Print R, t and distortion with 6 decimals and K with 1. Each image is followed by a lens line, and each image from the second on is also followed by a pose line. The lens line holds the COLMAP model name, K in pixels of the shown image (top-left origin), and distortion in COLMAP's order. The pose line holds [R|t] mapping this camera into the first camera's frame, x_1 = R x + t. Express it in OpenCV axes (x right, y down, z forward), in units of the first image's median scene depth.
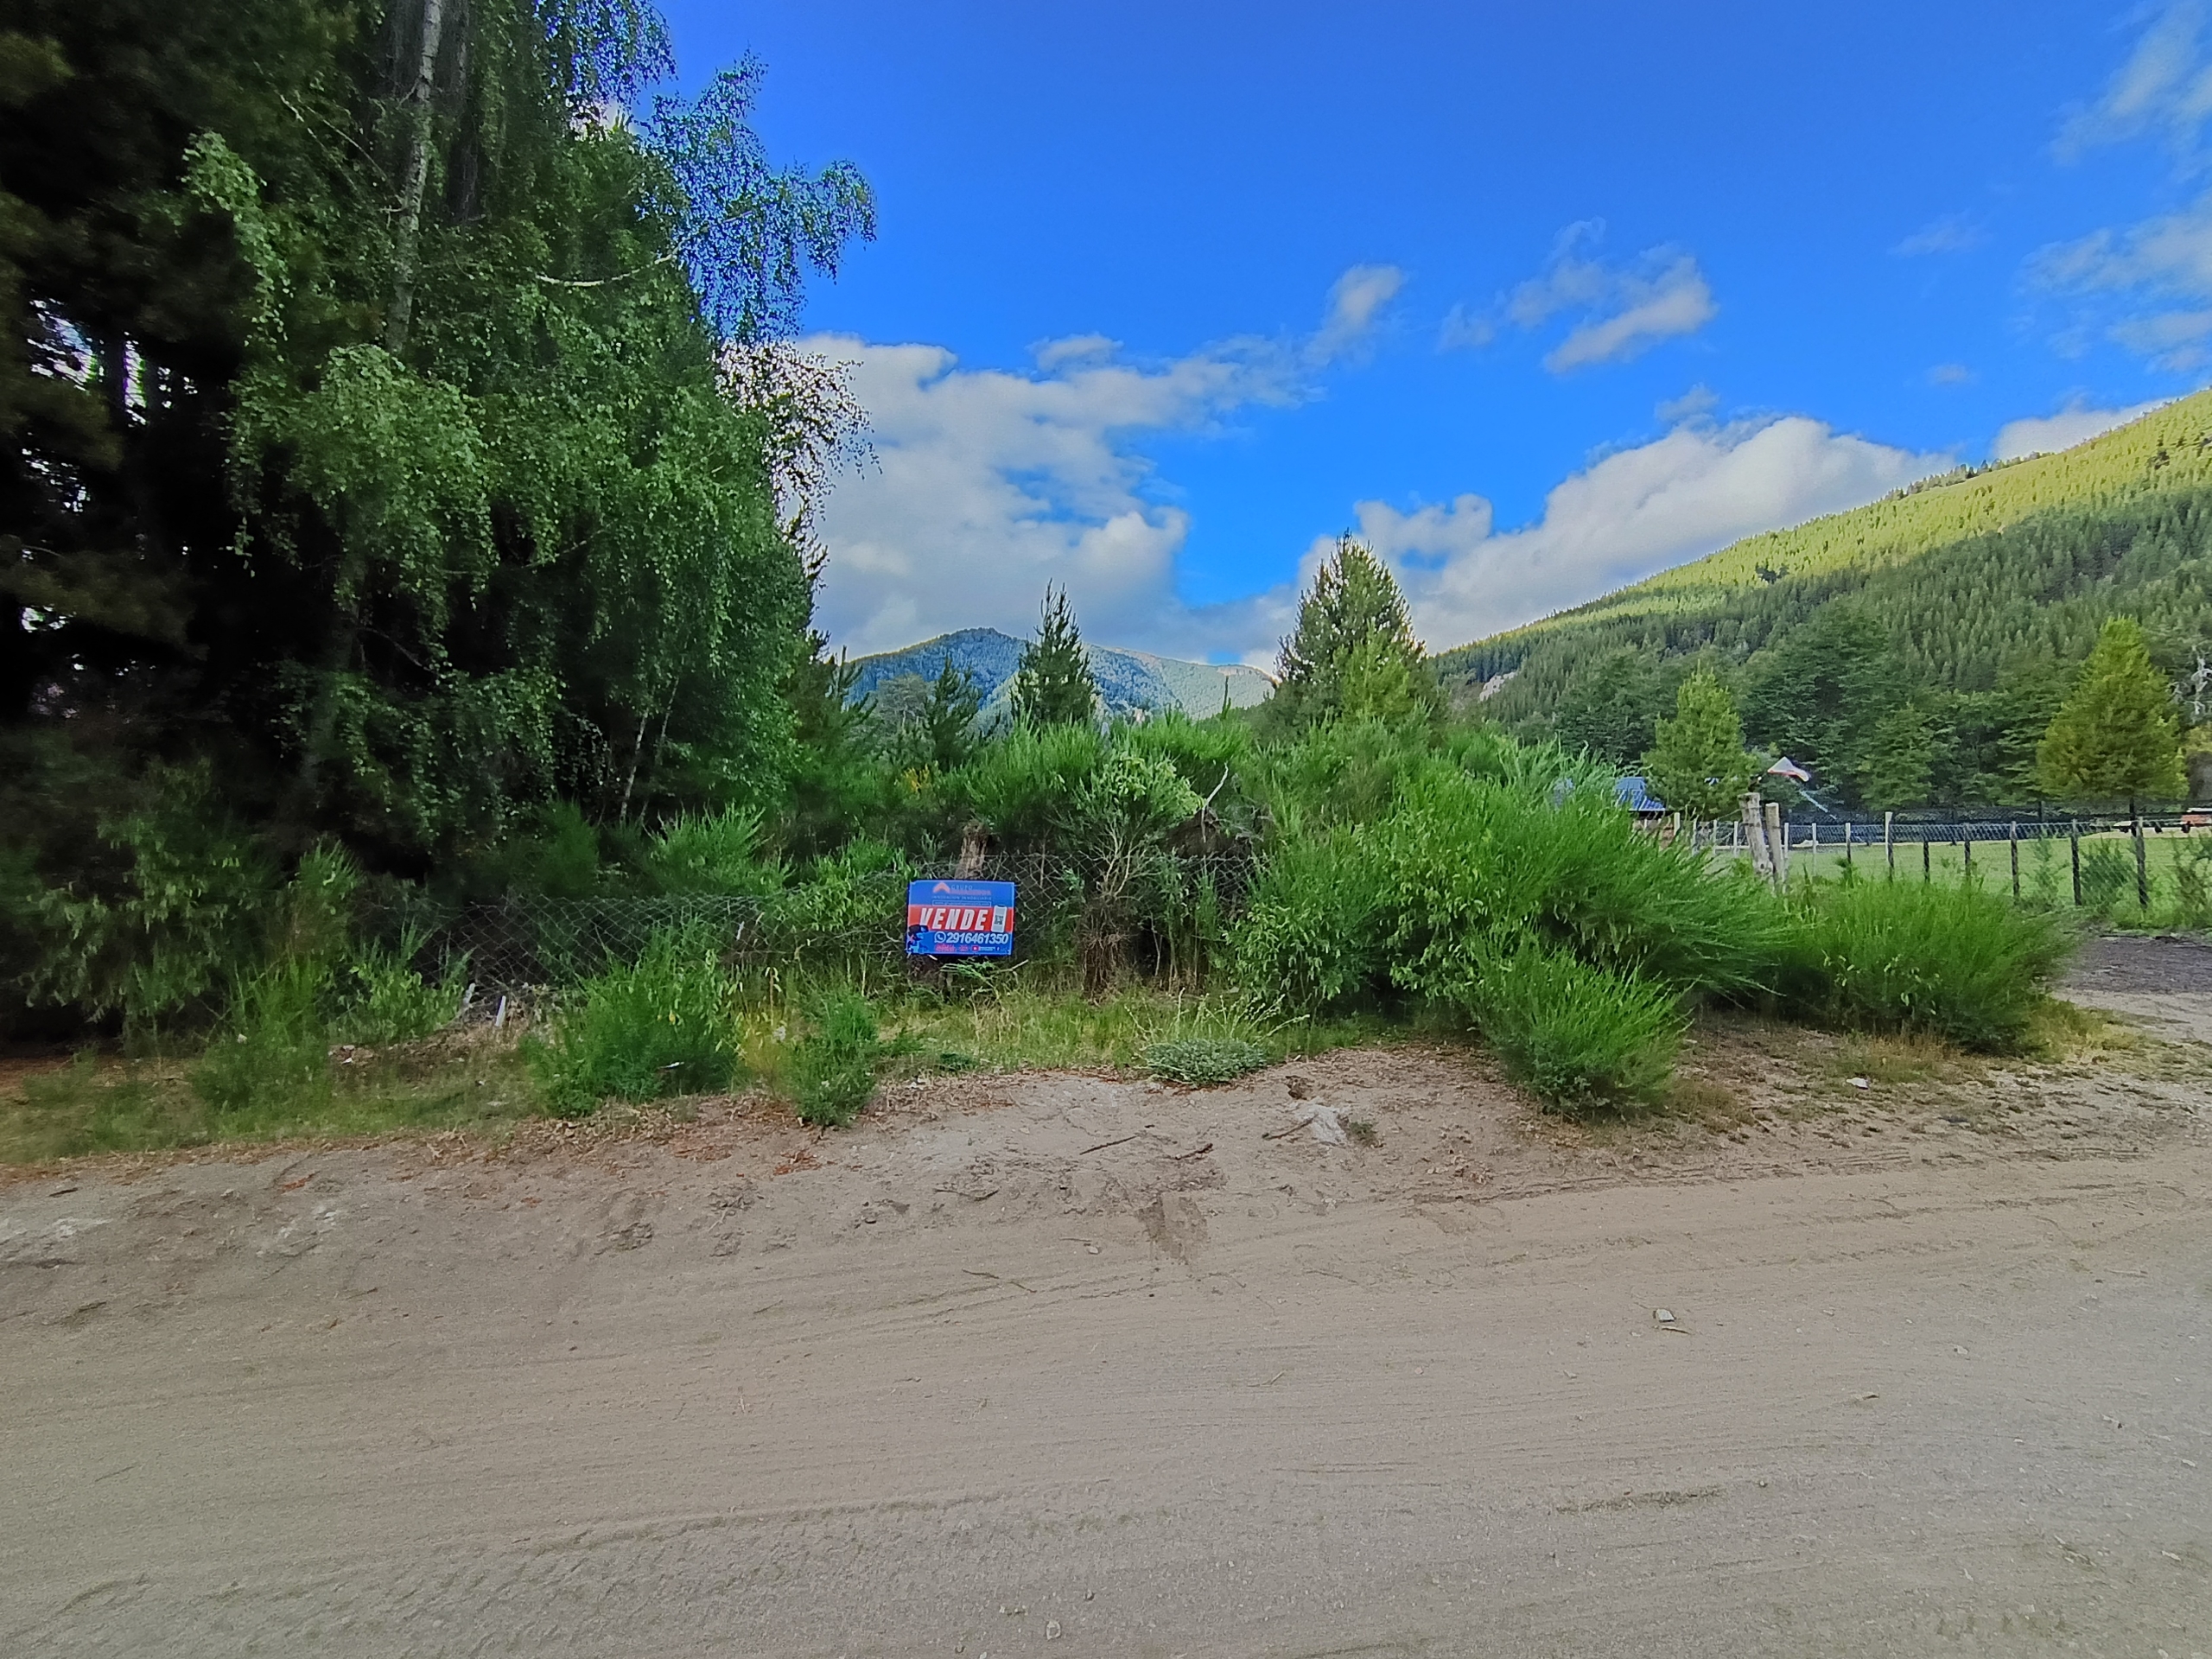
lens RADIAL K [[1002.8, 0, 1106.0], [0, 1002.8, 829.5], [0, 0, 1]] dist [-0.010208, -0.000272]
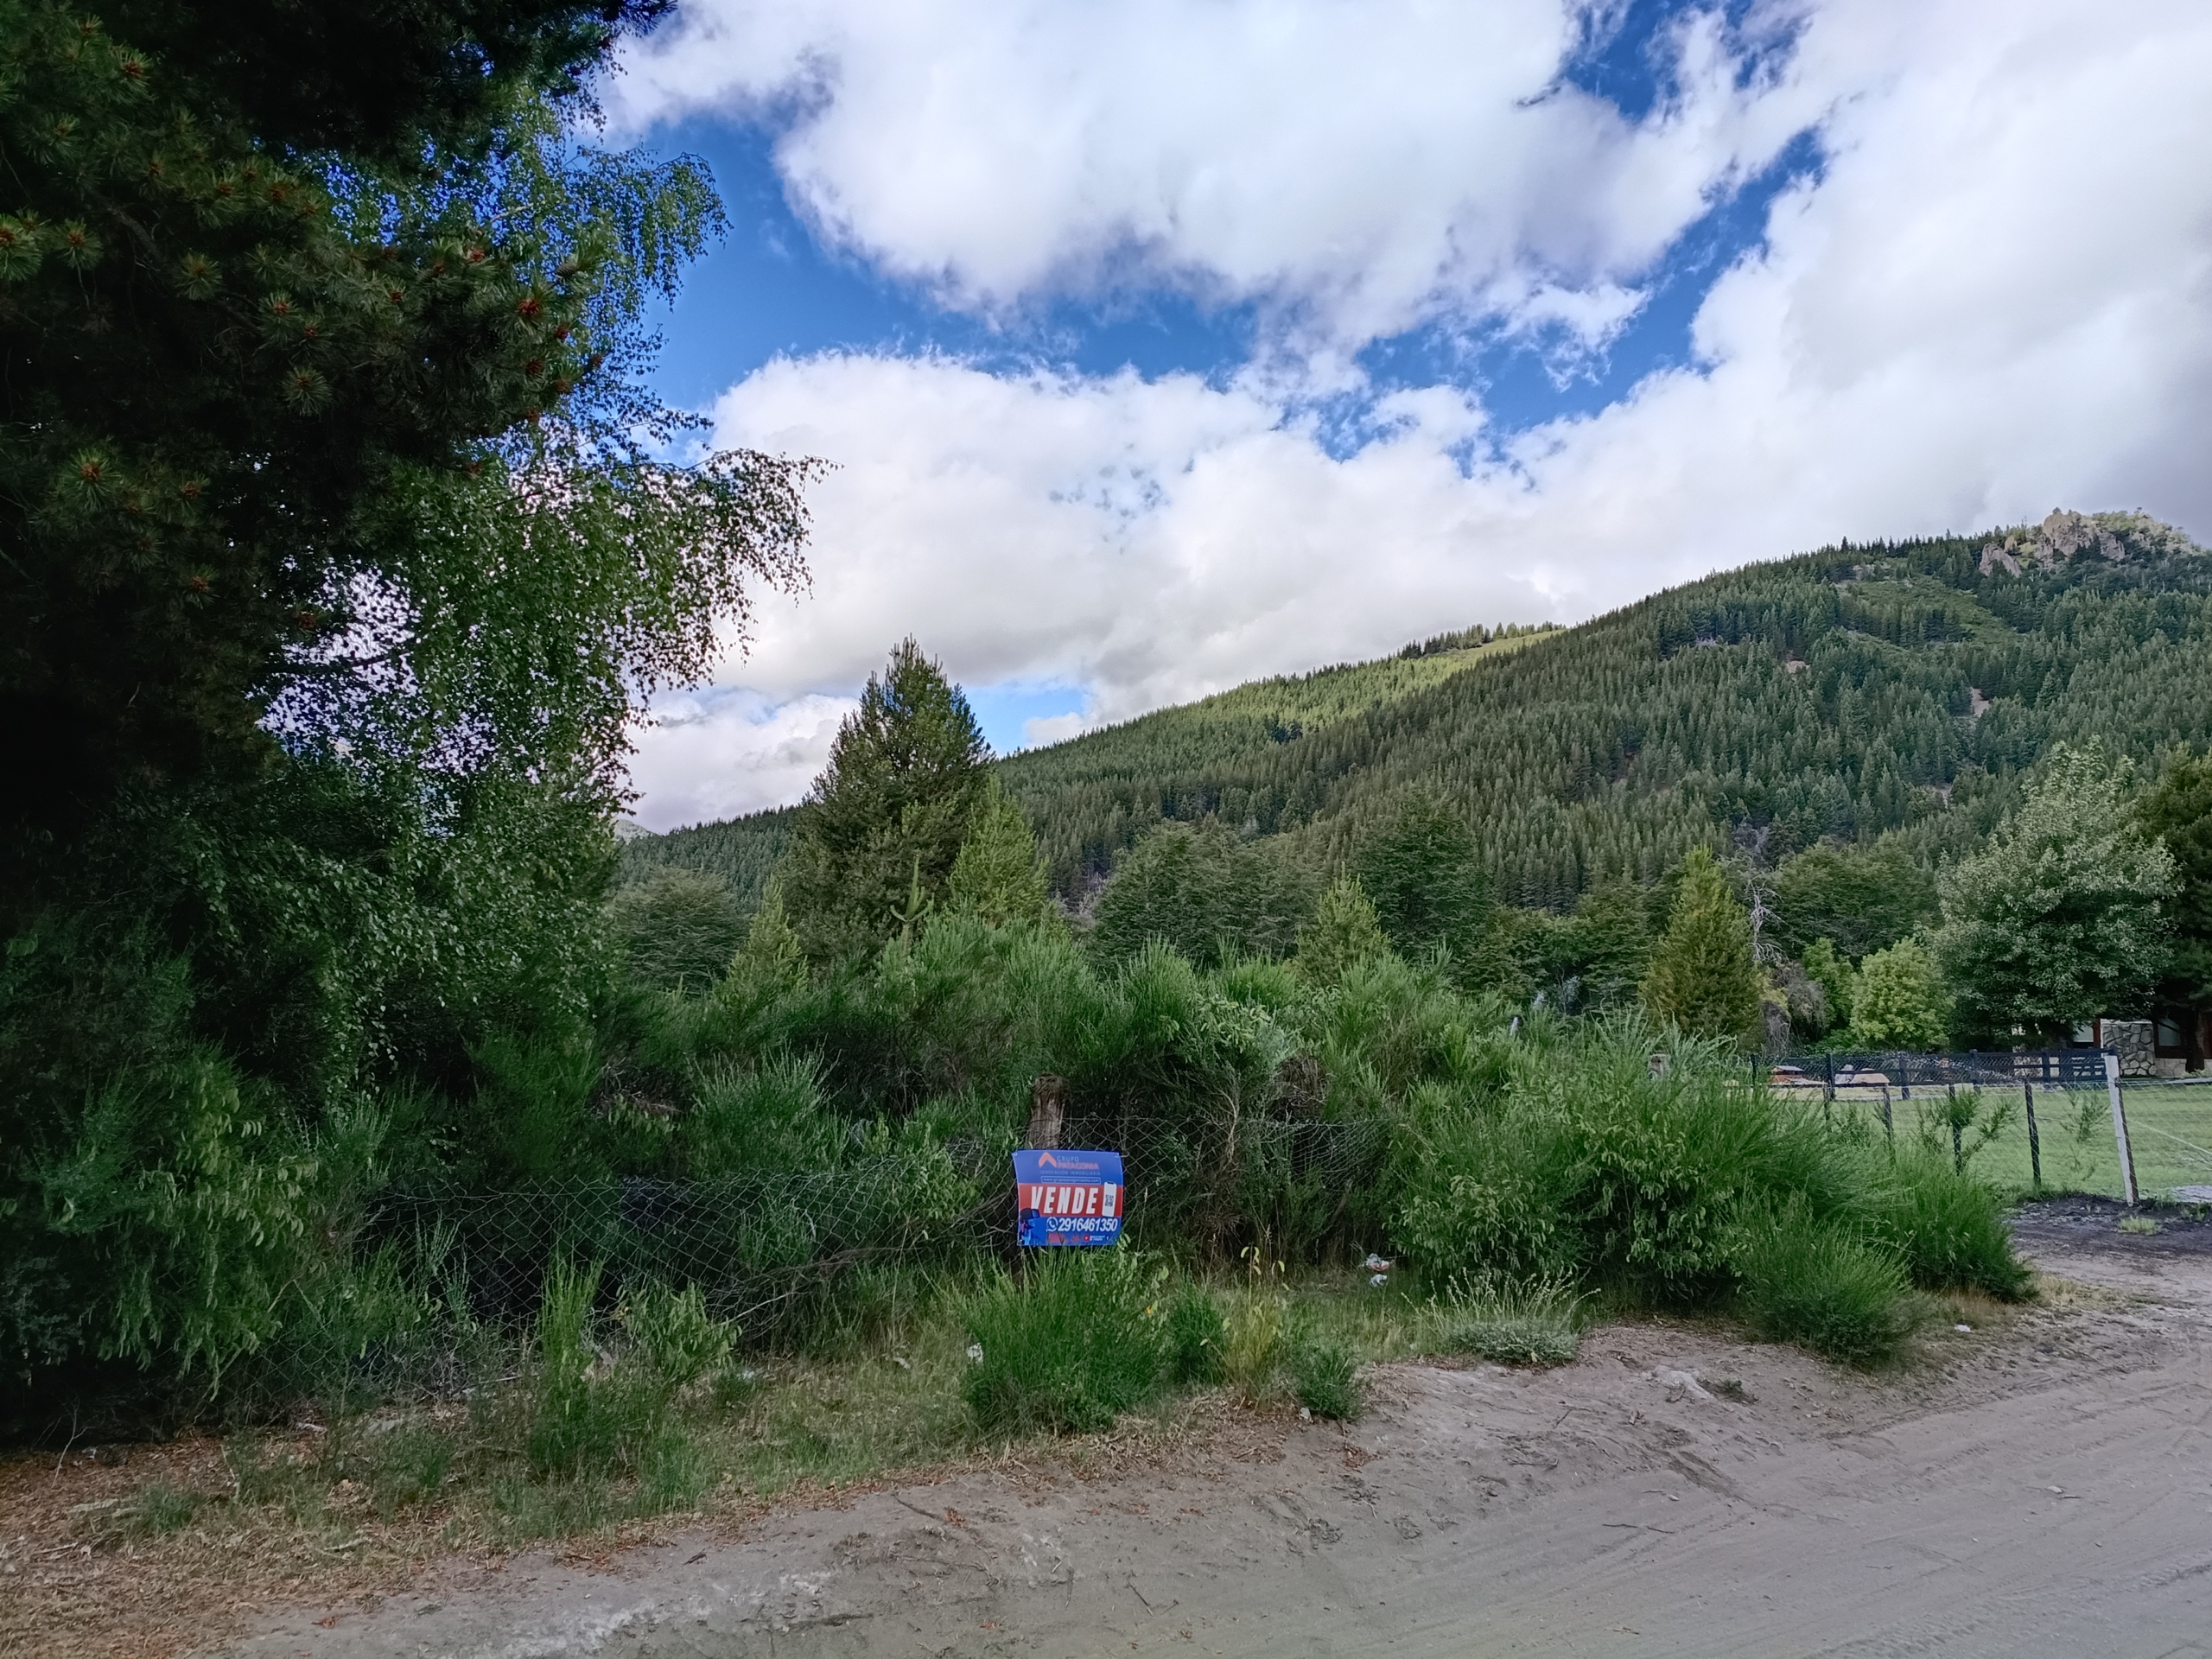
lens RADIAL K [[1642.4, 0, 1106.0], [0, 1642.4, 829.5], [0, 0, 1]] dist [0.006242, 0.002344]
pose [[0.879312, 0.086656, 0.468296, -0.105051], [-0.019693, 0.989081, -0.146049, -0.001583], [-0.475839, 0.119200, 0.871417, -0.024833]]
